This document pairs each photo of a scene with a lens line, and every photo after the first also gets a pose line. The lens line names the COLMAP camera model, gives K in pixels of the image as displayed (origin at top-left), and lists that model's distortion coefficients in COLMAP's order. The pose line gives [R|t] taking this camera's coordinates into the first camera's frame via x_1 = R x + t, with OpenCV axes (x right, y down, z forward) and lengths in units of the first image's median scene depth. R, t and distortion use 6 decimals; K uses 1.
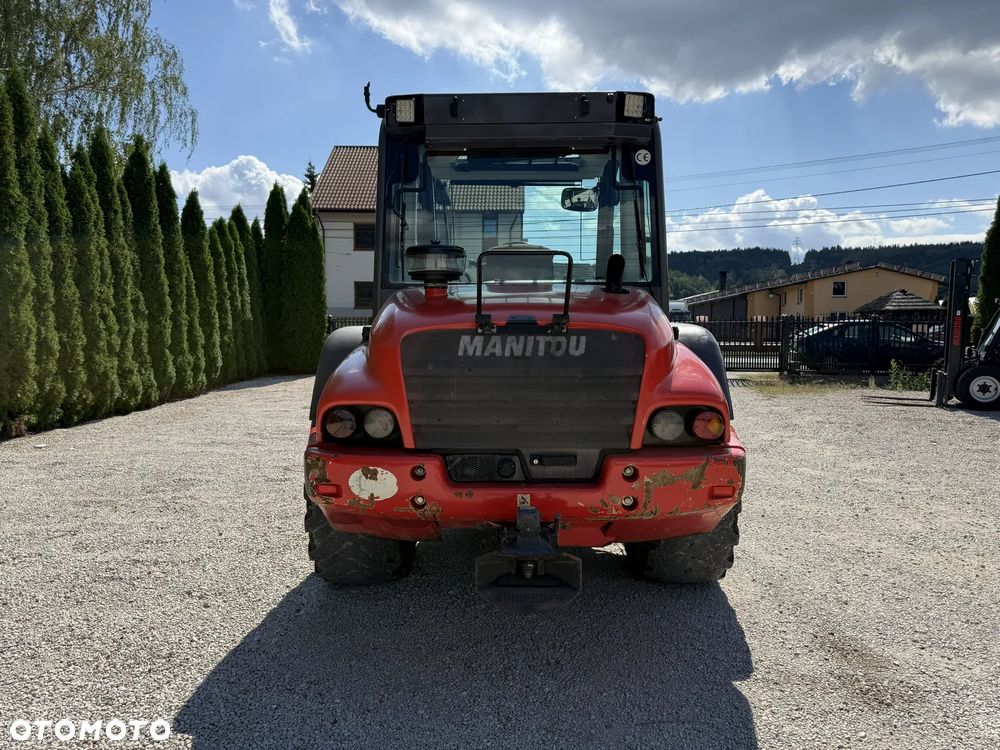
lens RADIAL K [[709.9, 0, 490.7], [0, 709.9, 391.1], [0, 0, 1]] dist [0.076603, -0.090640]
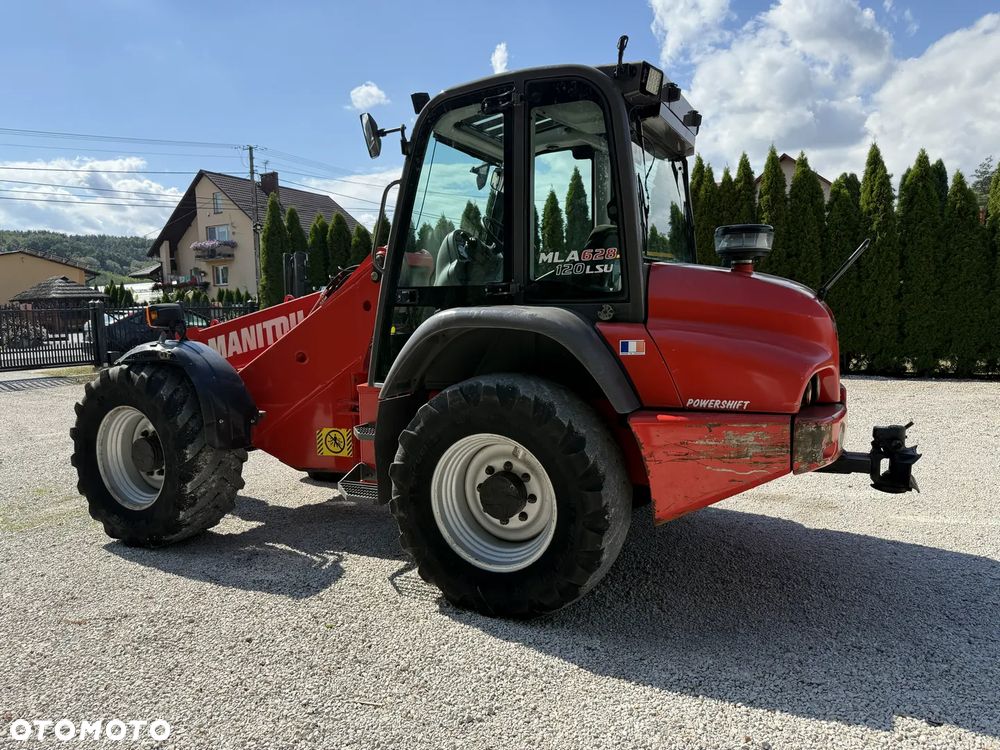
lens RADIAL K [[709.9, 0, 489.2], [0, 709.9, 375.9], [0, 0, 1]] dist [0.076603, -0.090640]
pose [[0.419126, -0.103514, 0.902008, -0.268353], [0.108392, 0.992079, 0.063486, -0.018590], [-0.901435, 0.071162, 0.427026, 0.191674]]
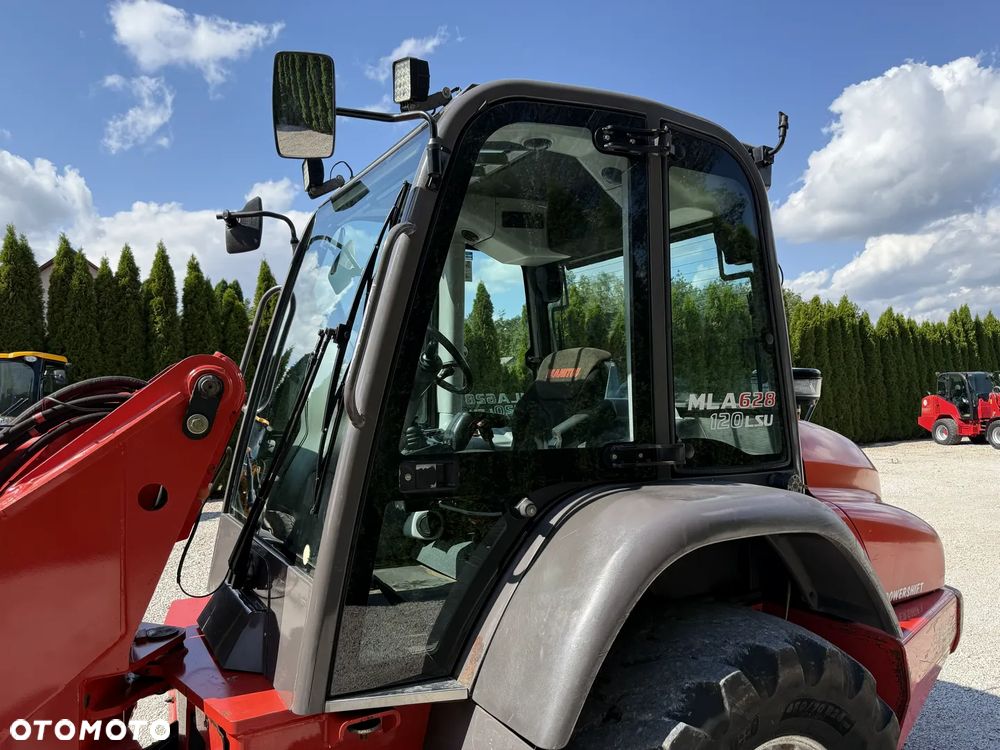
lens RADIAL K [[709.9, 0, 499.7], [0, 709.9, 378.6], [0, 0, 1]] dist [0.076603, -0.090640]
pose [[-0.538532, 0.021355, 0.842334, -0.142582], [0.092546, 0.995130, 0.033940, -0.054702], [-0.837507, 0.096233, -0.537886, 0.388775]]
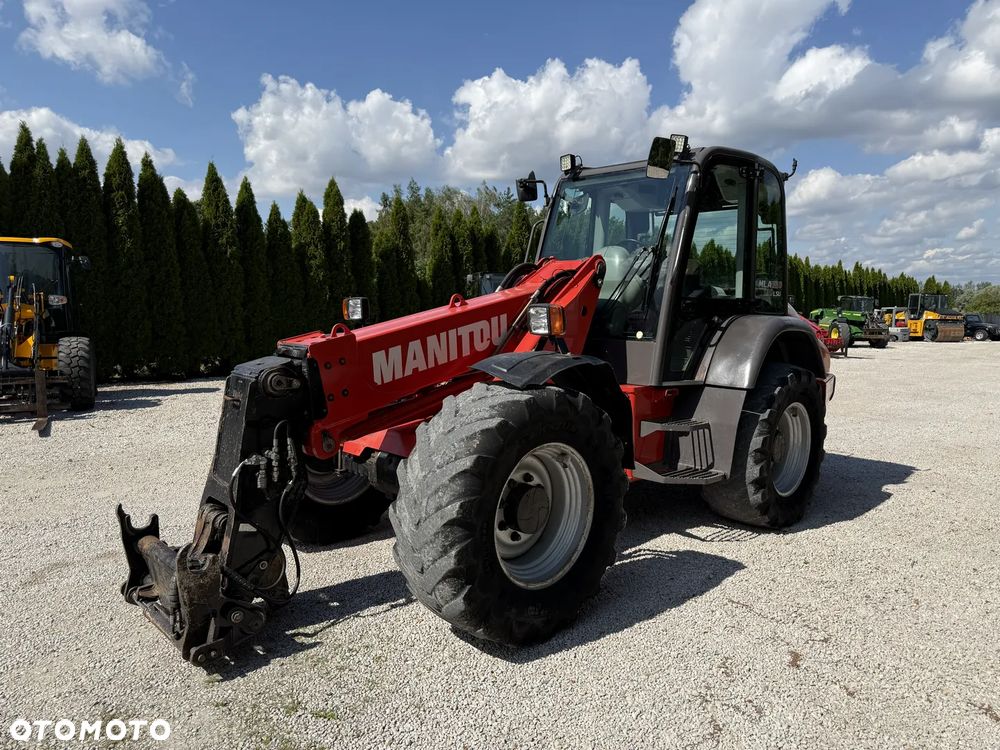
lens RADIAL K [[709.9, 0, 498.5], [0, 709.9, 372.6], [0, 0, 1]] dist [0.076603, -0.090640]
pose [[-0.732200, -0.079106, 0.676480, -0.191614], [0.042947, 0.985893, 0.161772, -0.061144], [-0.679735, 0.147503, -0.718473, 0.631672]]
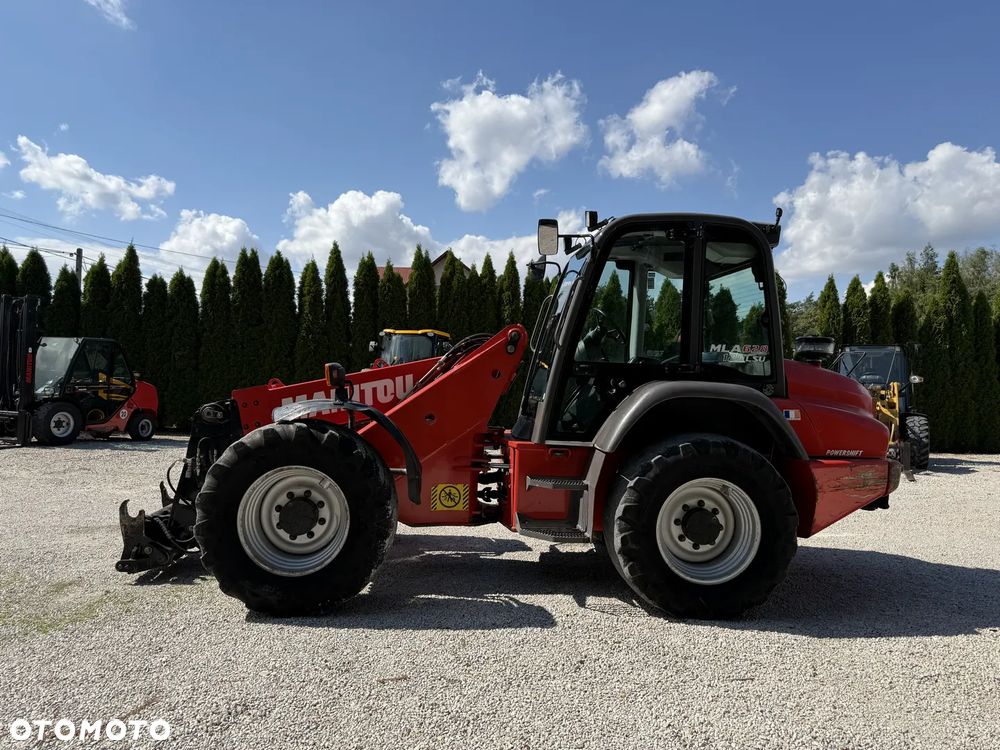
lens RADIAL K [[714.3, 0, 488.0], [0, 714.3, 377.8], [0, 0, 1]] dist [0.077394, -0.083374]
pose [[-0.097746, -0.009268, 0.995168, -0.361404], [0.064021, 0.997827, 0.015581, -0.039165], [-0.993150, 0.065234, -0.096940, 0.412758]]
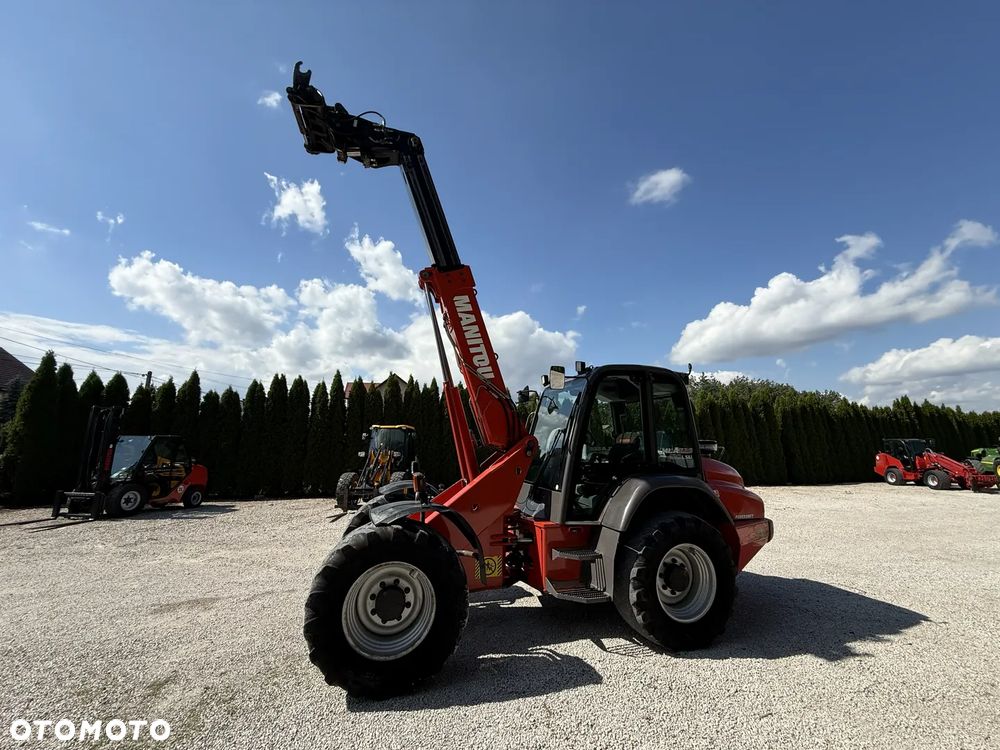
lens RADIAL K [[402.3, 0, 496.9], [0, 402.3, 375.5], [0, 0, 1]] dist [0.003629, -0.001018]
pose [[-0.311713, 0.157312, 0.937063, -0.279869], [0.083715, 0.986911, -0.137833, -0.064559], [-0.946481, 0.035482, -0.320802, 0.479426]]
